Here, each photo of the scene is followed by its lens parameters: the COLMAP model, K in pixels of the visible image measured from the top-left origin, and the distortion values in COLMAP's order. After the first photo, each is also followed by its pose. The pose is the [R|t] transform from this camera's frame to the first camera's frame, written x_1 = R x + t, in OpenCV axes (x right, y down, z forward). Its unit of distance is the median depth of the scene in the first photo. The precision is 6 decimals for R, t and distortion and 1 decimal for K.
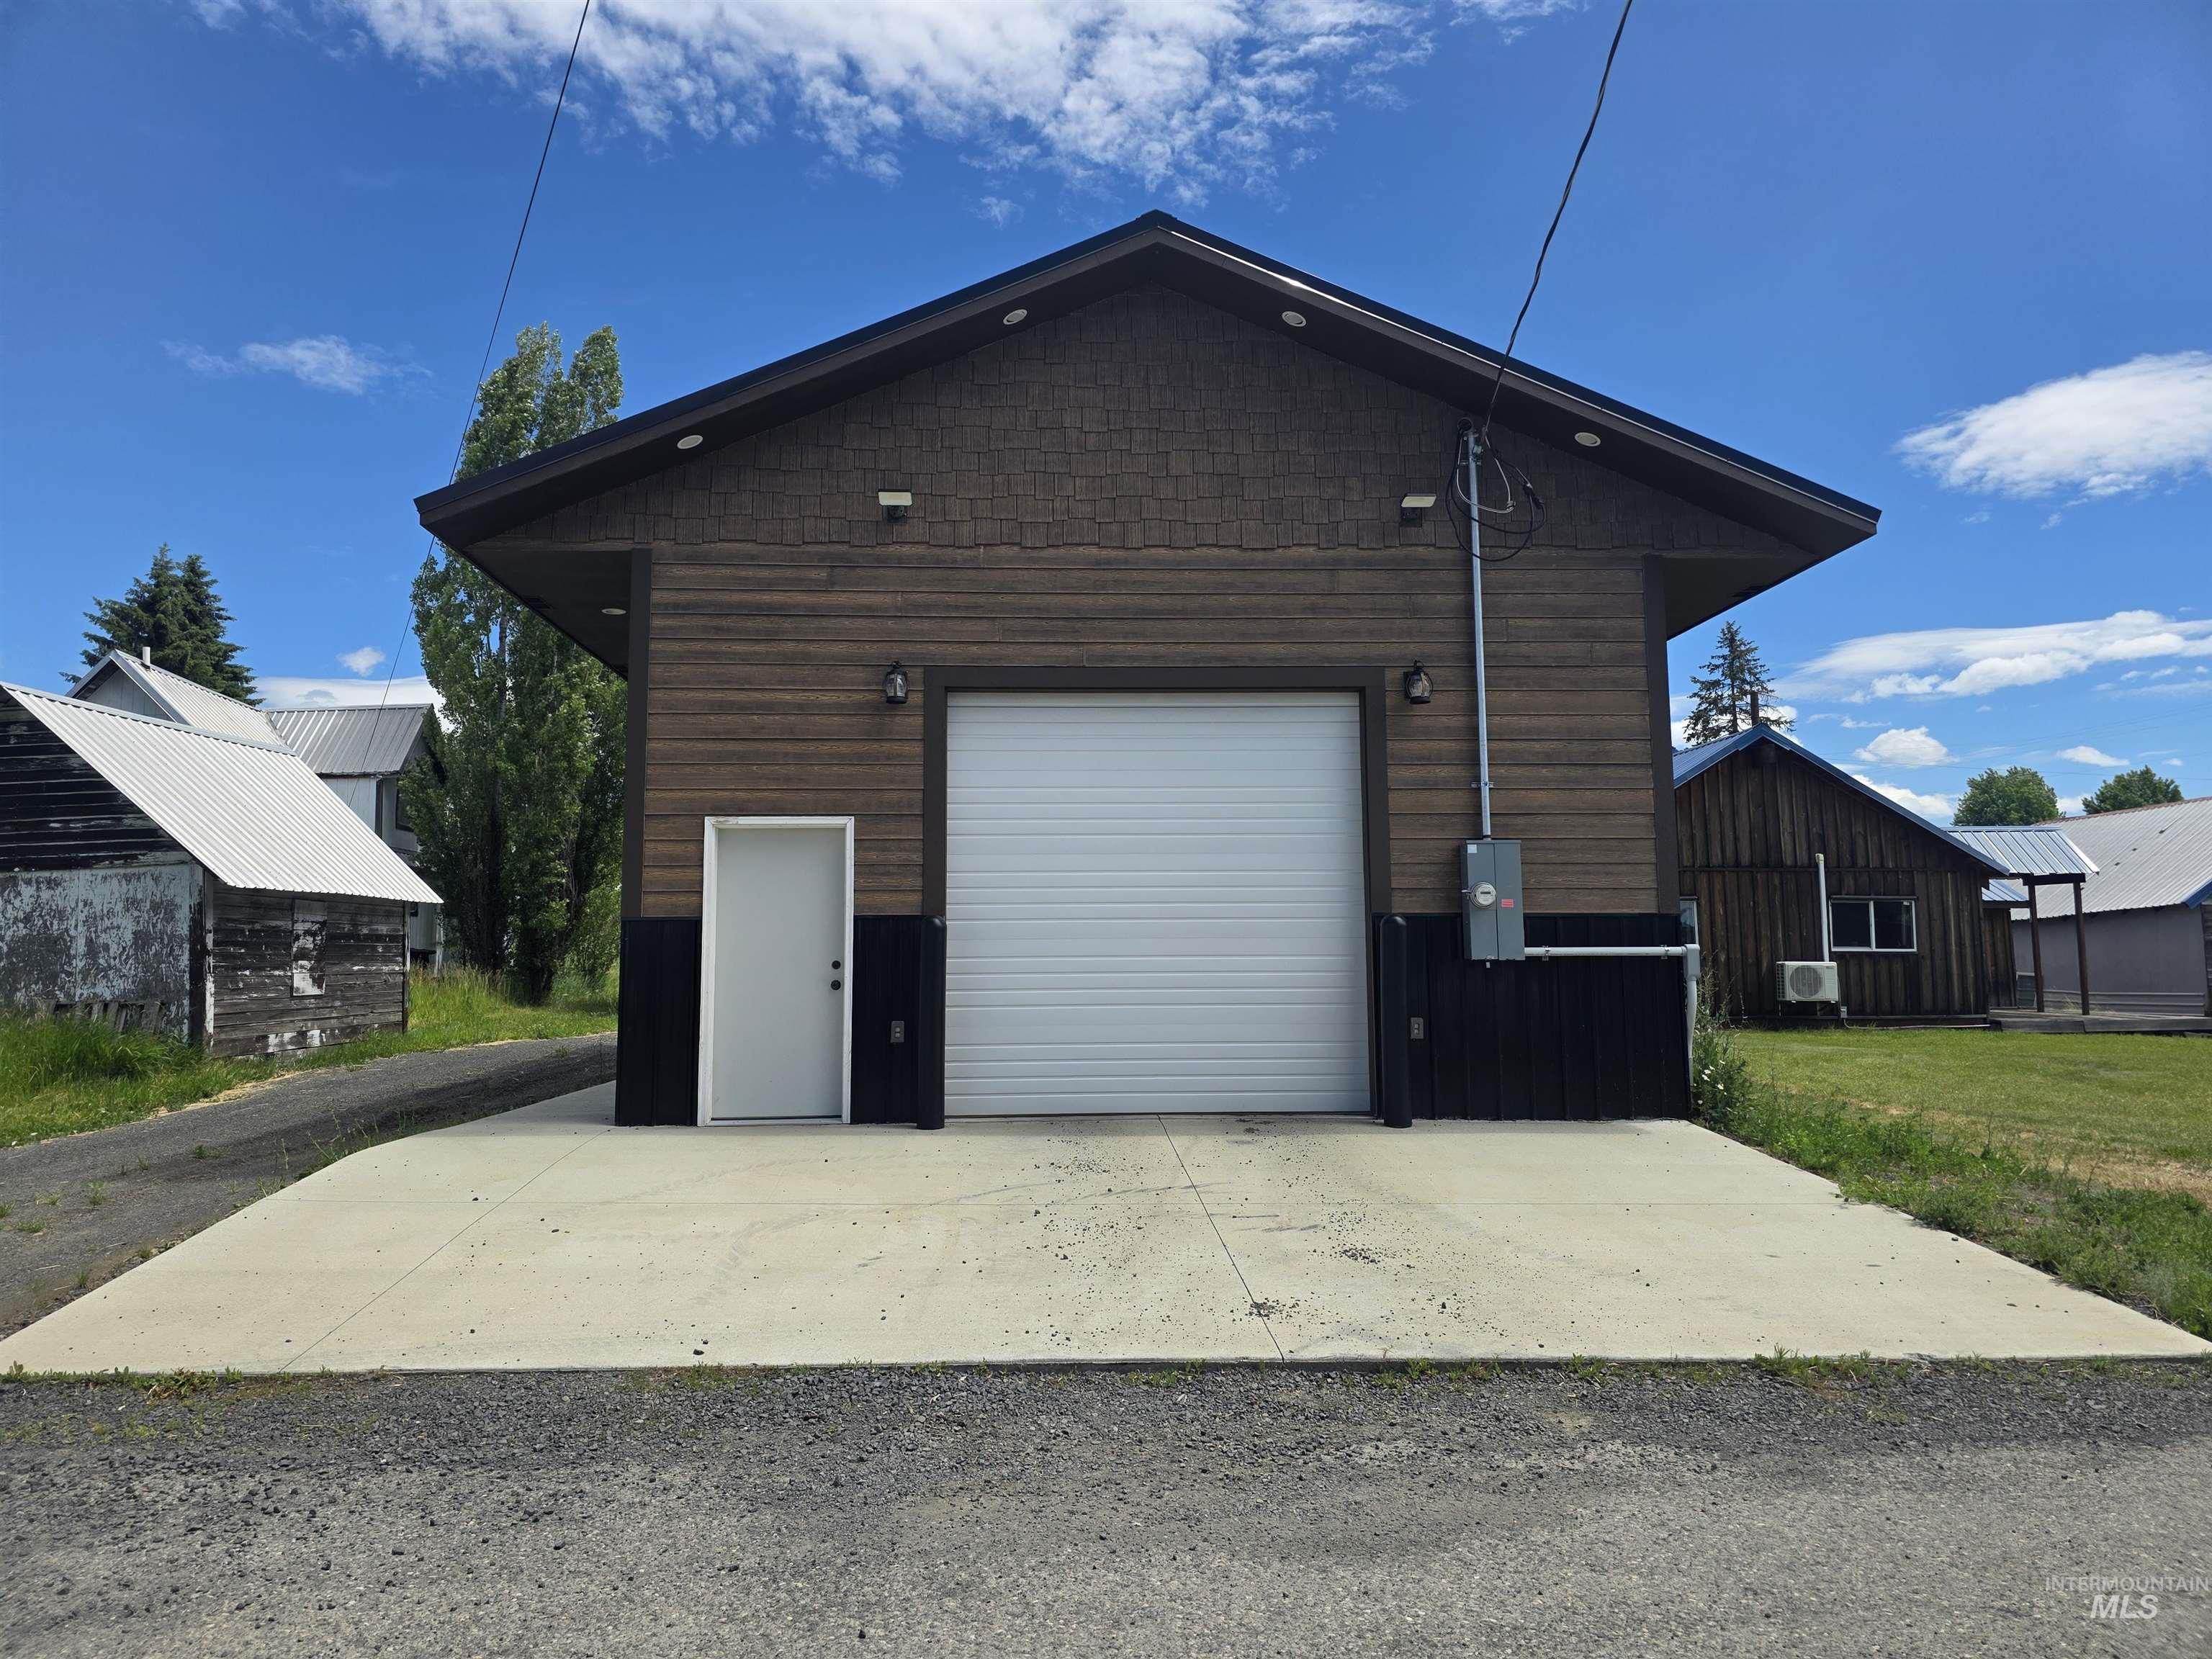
lens RADIAL K [[1404.6, 0, 1106.0], [0, 1404.6, 829.5], [0, 0, 1]] dist [0.085944, -0.000657]
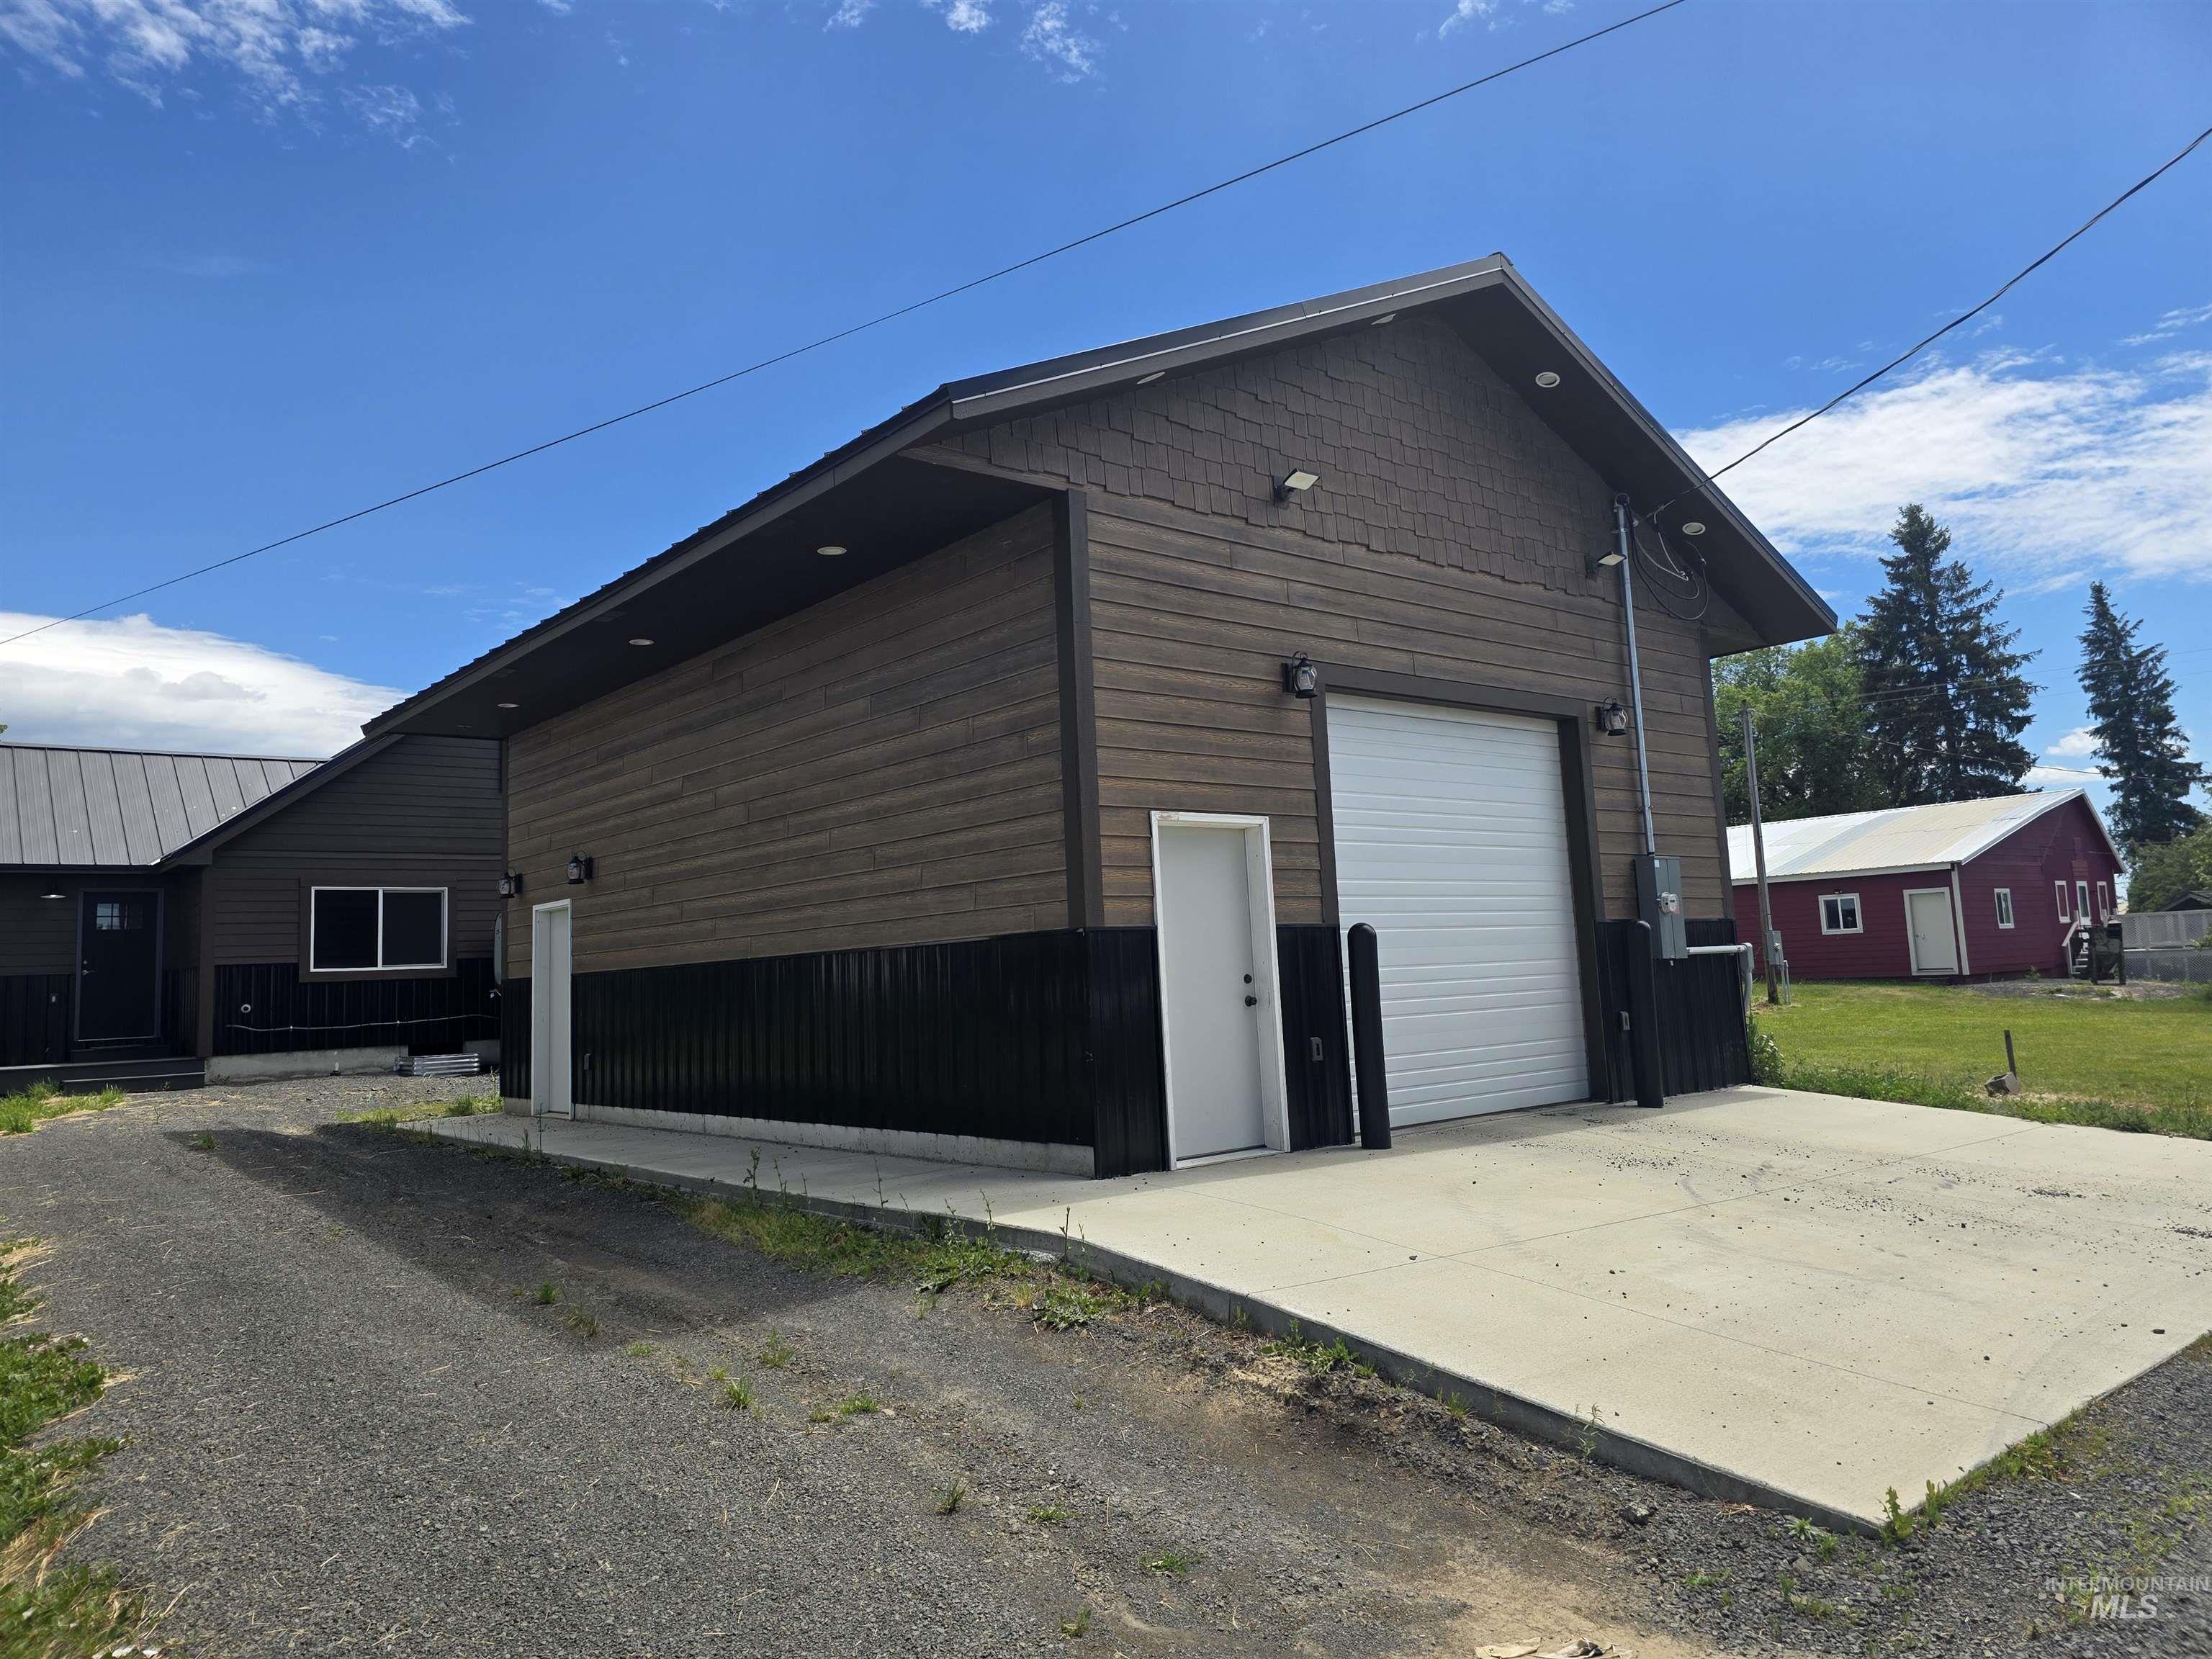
lens RADIAL K [[1495.5, 0, 1094.4], [0, 1495.5, 805.0], [0, 0, 1]] dist [0.066819, -0.079113]
pose [[0.796828, 0.041248, 0.602797, -0.853267], [-0.027355, 0.999107, -0.032205, 0.017579], [-0.603587, 0.009173, 0.797244, 0.285690]]
